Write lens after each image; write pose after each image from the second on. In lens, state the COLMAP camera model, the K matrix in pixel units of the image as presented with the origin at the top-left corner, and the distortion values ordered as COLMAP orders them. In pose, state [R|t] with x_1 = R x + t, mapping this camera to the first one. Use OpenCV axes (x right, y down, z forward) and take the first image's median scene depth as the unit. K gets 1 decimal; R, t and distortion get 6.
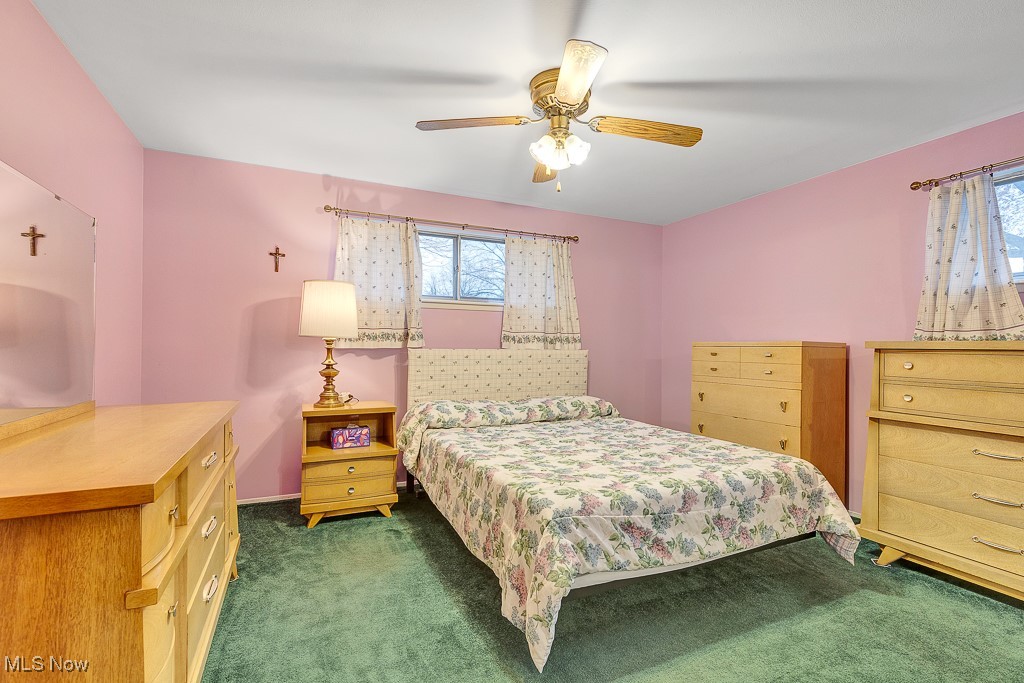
lens RADIAL K [[477.5, 0, 514.1], [0, 477.5, 339.2], [0, 0, 1]] dist [0.010083, 0.000024]
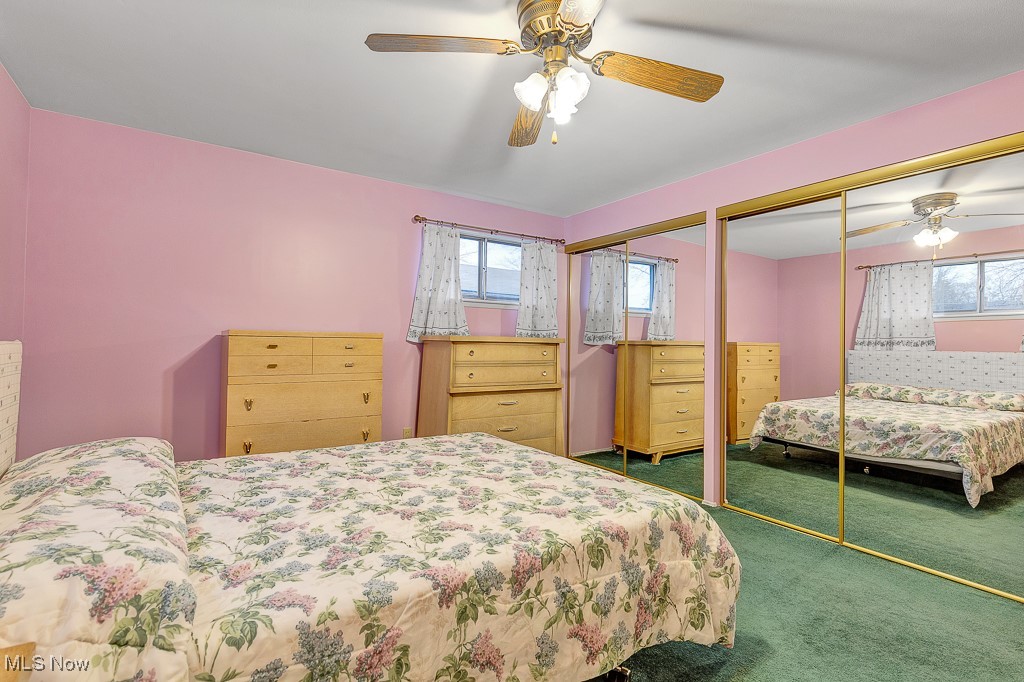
lens RADIAL K [[477.5, 0, 514.1], [0, 477.5, 338.7], [0, 0, 1]] dist [0.010083, 0.000024]
pose [[-0.142601, -0.004653, 0.989769, -0.641903], [-0.029924, 0.999552, 0.000388, 0.009038], [-0.989328, -0.029562, -0.142676, 1.127169]]
